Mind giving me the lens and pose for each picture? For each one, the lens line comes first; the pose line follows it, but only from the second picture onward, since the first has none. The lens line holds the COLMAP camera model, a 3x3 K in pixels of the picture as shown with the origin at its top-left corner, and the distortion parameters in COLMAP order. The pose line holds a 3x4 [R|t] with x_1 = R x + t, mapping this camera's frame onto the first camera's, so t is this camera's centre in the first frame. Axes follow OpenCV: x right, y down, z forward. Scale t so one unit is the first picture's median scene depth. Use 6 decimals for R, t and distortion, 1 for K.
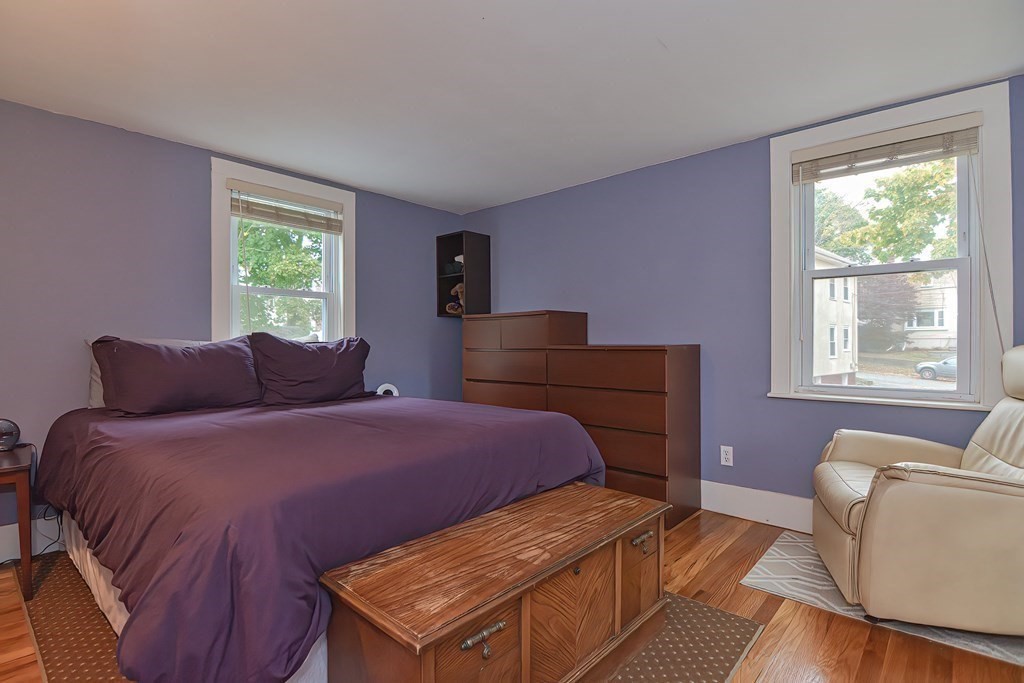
lens RADIAL K [[500.9, 0, 509.5], [0, 500.9, 342.6], [0, 0, 1]] dist [-0.005800, -0.009820]
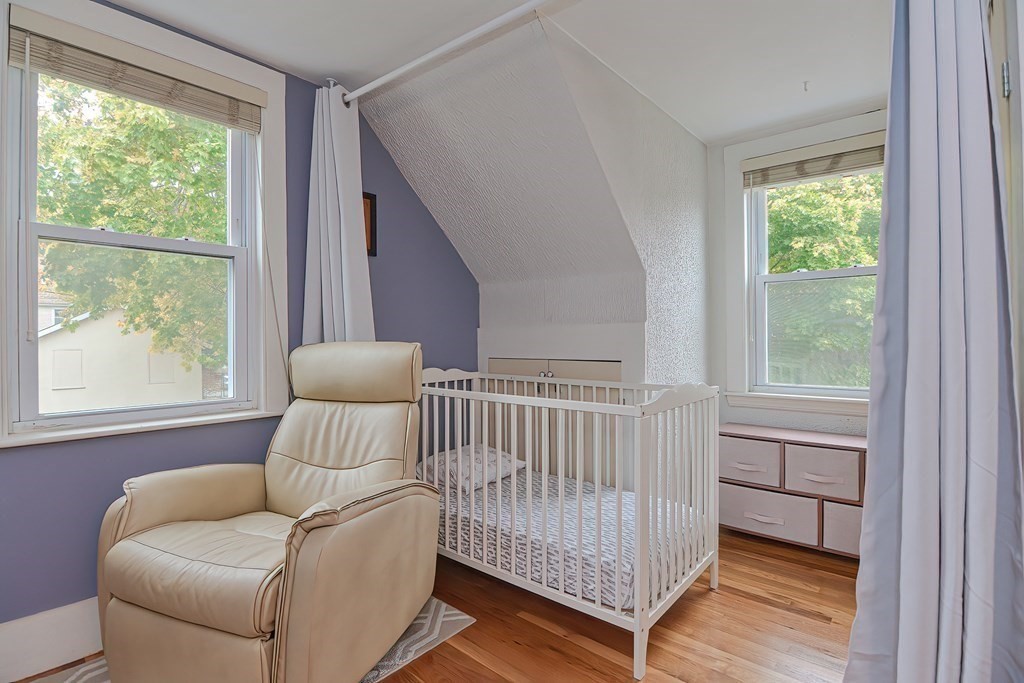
lens RADIAL K [[500.9, 0, 506.3], [0, 500.9, 339.8], [0, 0, 1]] dist [-0.005800, -0.009820]
pose [[0.000409, -0.004677, 0.999989, 0.025018], [0.011195, 0.999926, 0.004672, -0.006068], [-0.999937, 0.011193, 0.000462, 0.553626]]
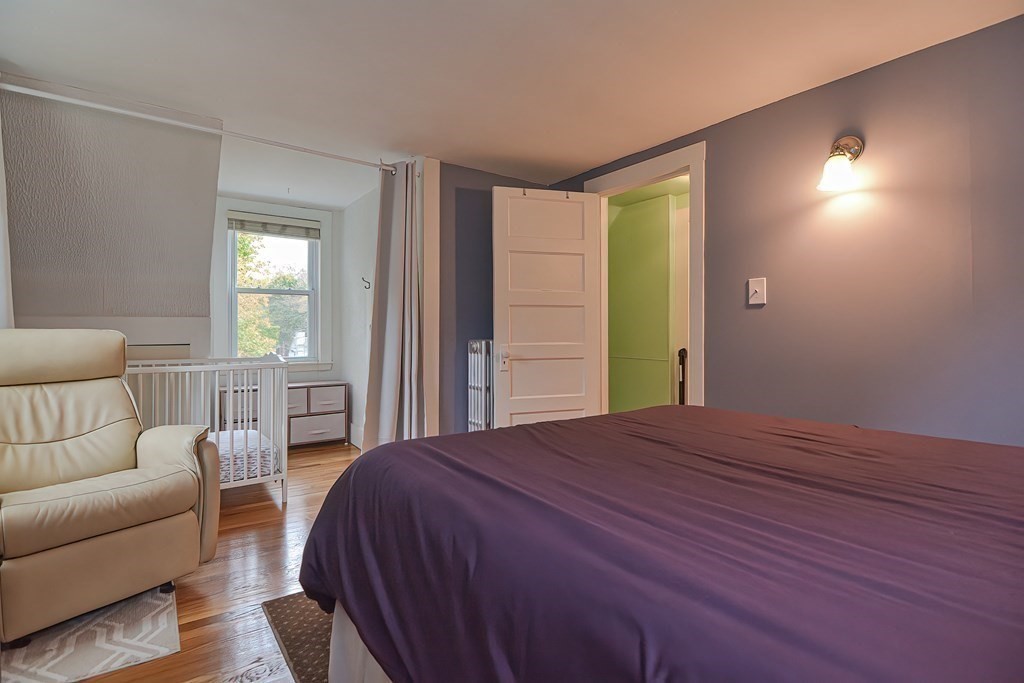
lens RADIAL K [[500.9, 0, 525.2], [0, 500.9, 321.4], [0, 0, 1]] dist [-0.005800, -0.009820]
pose [[-0.979924, 0.002145, 0.199362, -0.193662], [0.000161, 0.999950, -0.009964, -0.006267], [-0.199373, -0.009732, -0.979875, 1.589682]]
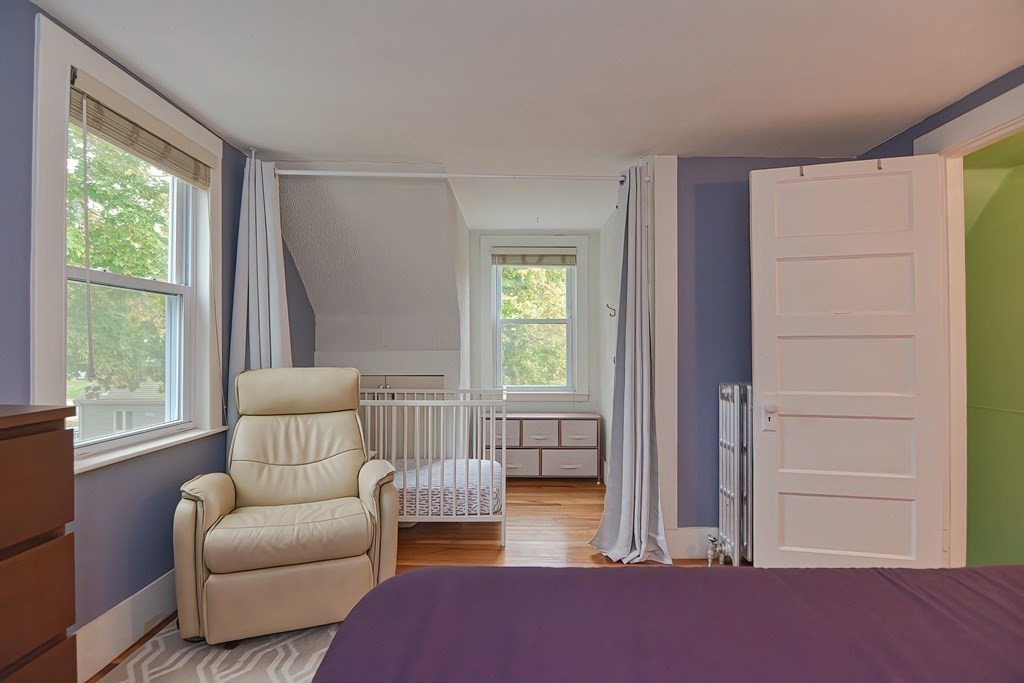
lens RADIAL K [[500.9, 0, 508.7], [0, 500.9, 336.9], [0, 0, 1]] dist [-0.005800, -0.009820]
pose [[-0.653805, 0.007861, 0.756622, -0.288920], [0.000096, 0.999947, -0.010307, -0.062658], [-0.756663, -0.006666, -0.653771, 1.230653]]
